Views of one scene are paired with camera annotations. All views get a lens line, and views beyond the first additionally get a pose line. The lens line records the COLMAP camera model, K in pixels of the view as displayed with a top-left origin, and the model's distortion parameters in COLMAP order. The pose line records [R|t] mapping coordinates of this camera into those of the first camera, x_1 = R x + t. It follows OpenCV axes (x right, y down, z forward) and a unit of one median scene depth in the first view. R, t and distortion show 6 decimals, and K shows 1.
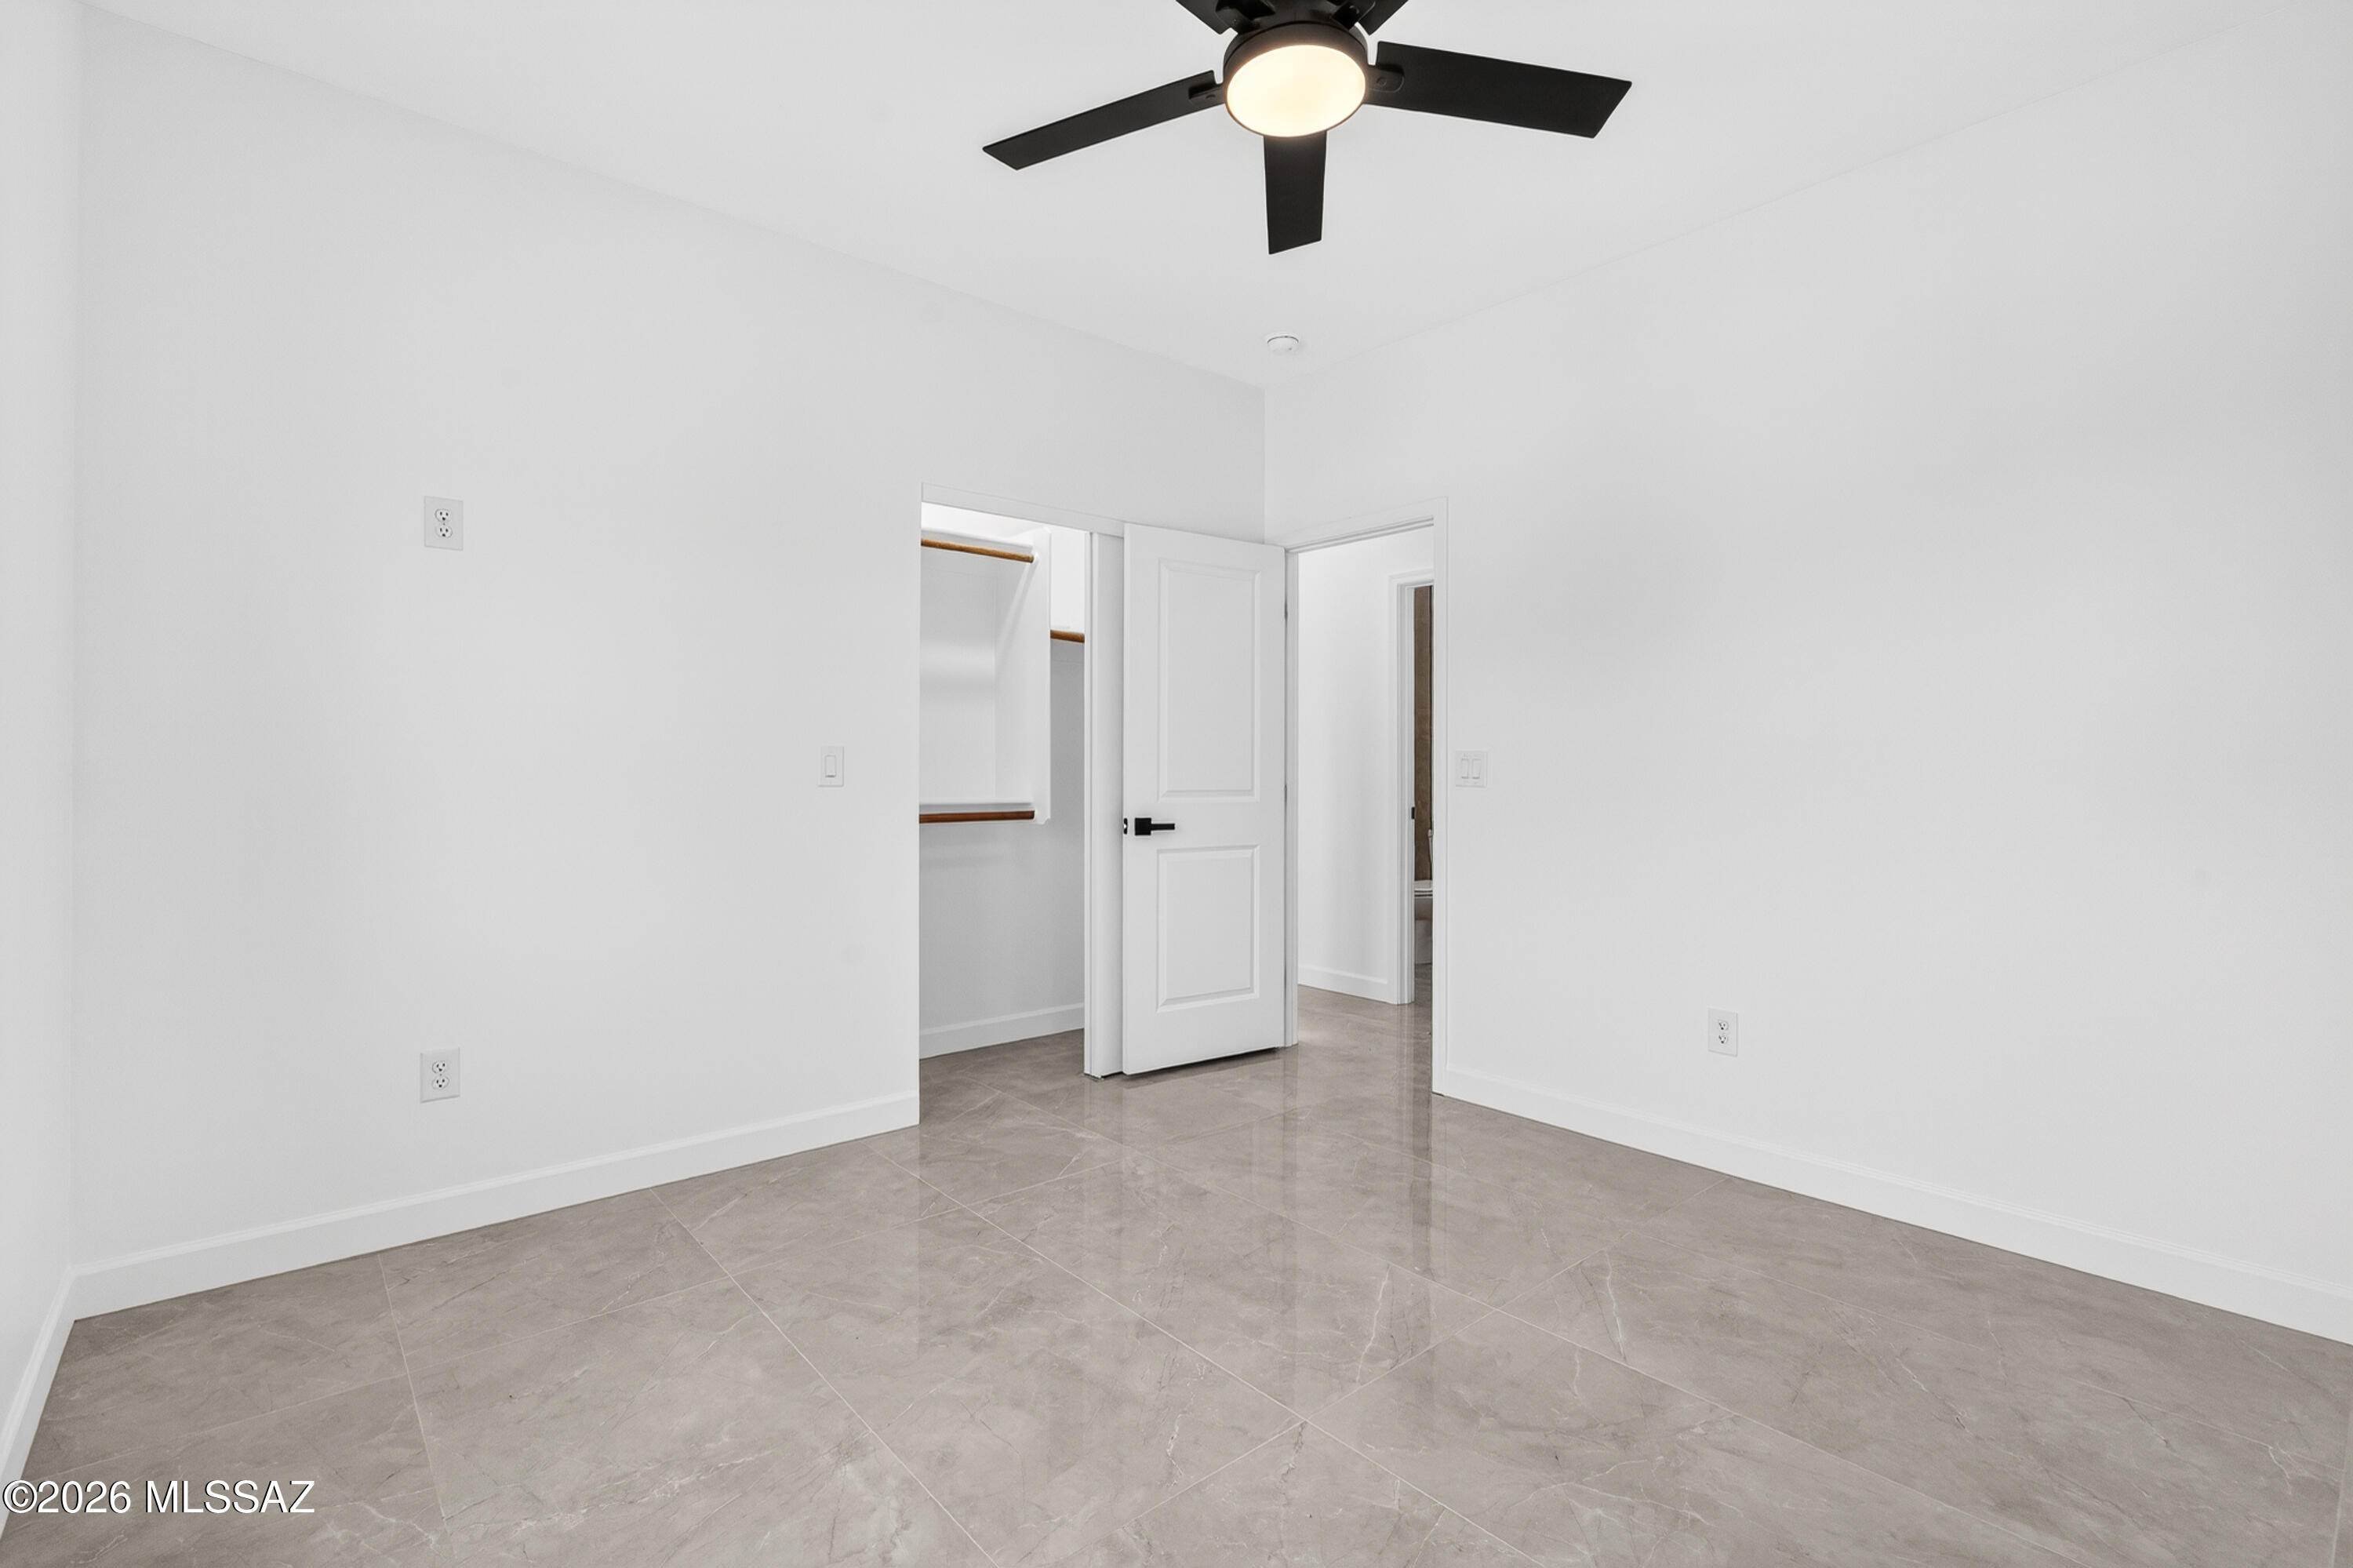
lens RADIAL K [[1069.9, 0, 1166.8], [0, 1069.9, 798.0], [0, 0, 1]] dist [-0.001280, -0.000098]
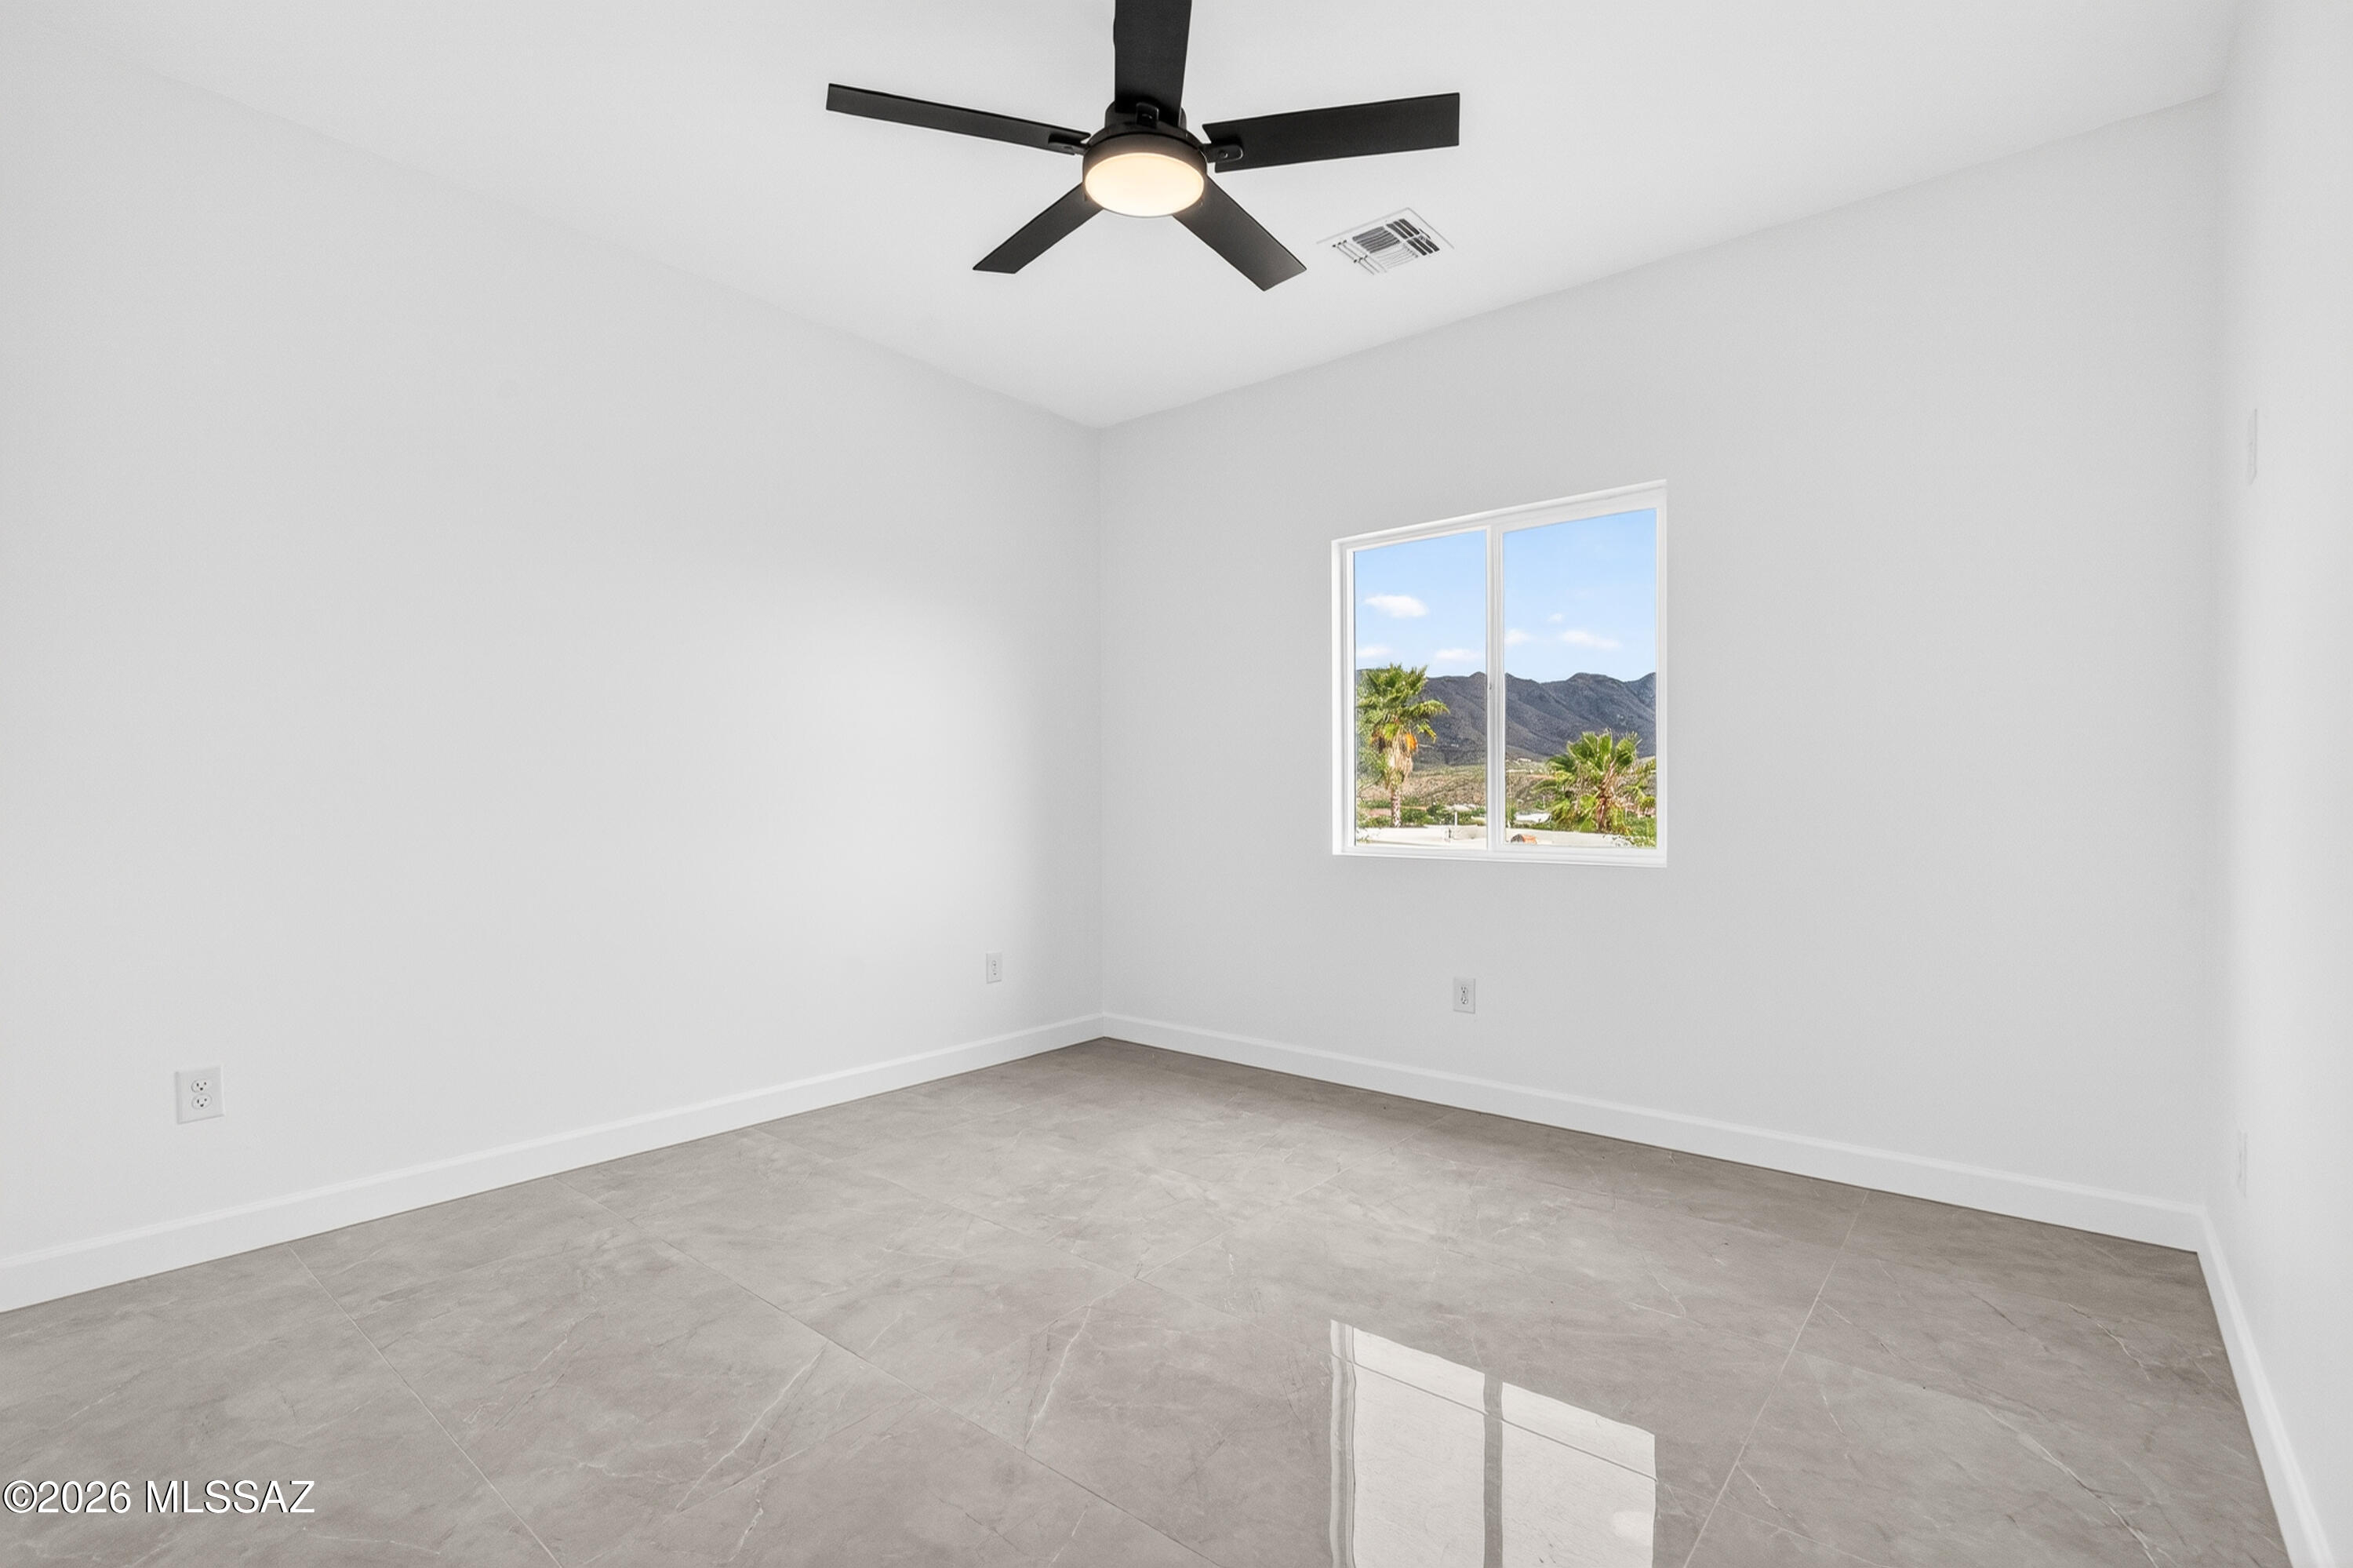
lens RADIAL K [[1069.9, 0, 1166.8], [0, 1069.9, 798.0], [0, 0, 1]] dist [-0.001280, -0.000098]
pose [[-0.985848, -0.001549, -0.167636, 0.286764], [-0.006863, 0.999492, 0.031125, -0.030862], [0.167502, 0.031835, -0.985358, 2.096778]]
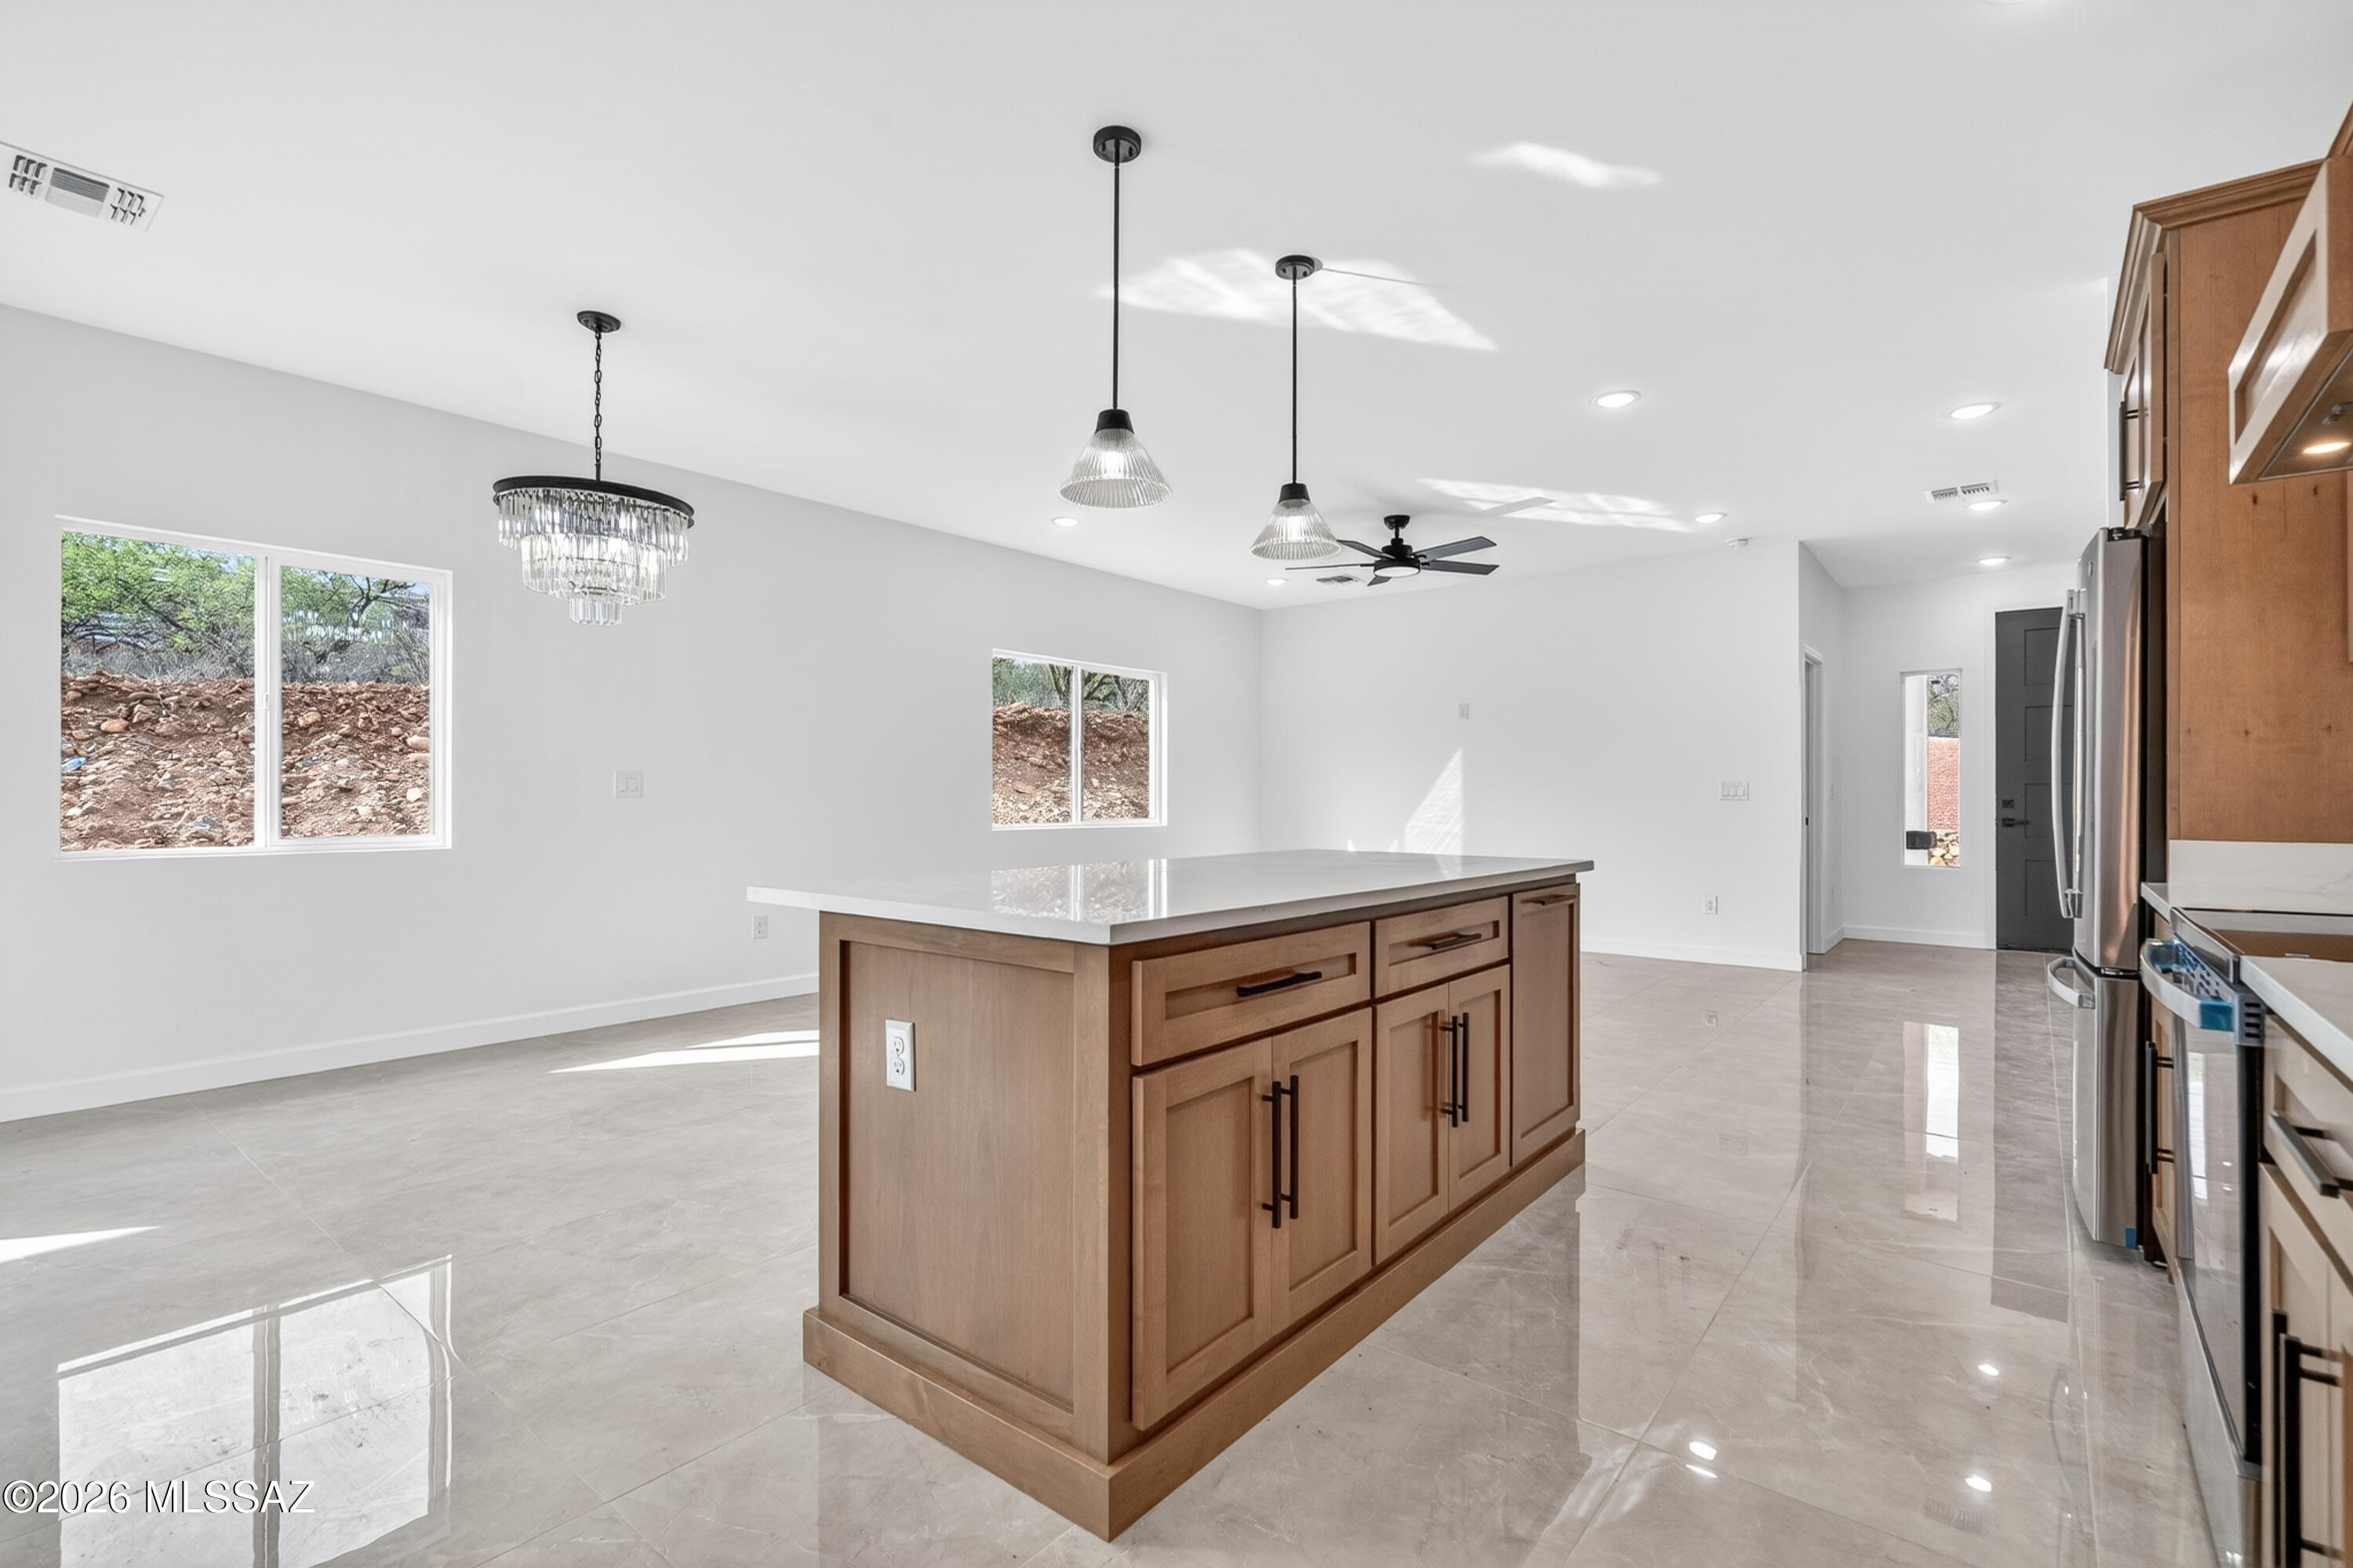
lens RADIAL K [[1069.9, 0, 1166.8], [0, 1069.9, 798.0], [0, 0, 1]] dist [-0.001280, -0.000098]
pose [[0.185010, -0.001396, -0.982736, 2.309461], [-0.022694, 0.999726, -0.005692, -0.010255], [0.982474, 0.023356, 0.184928, 1.505880]]
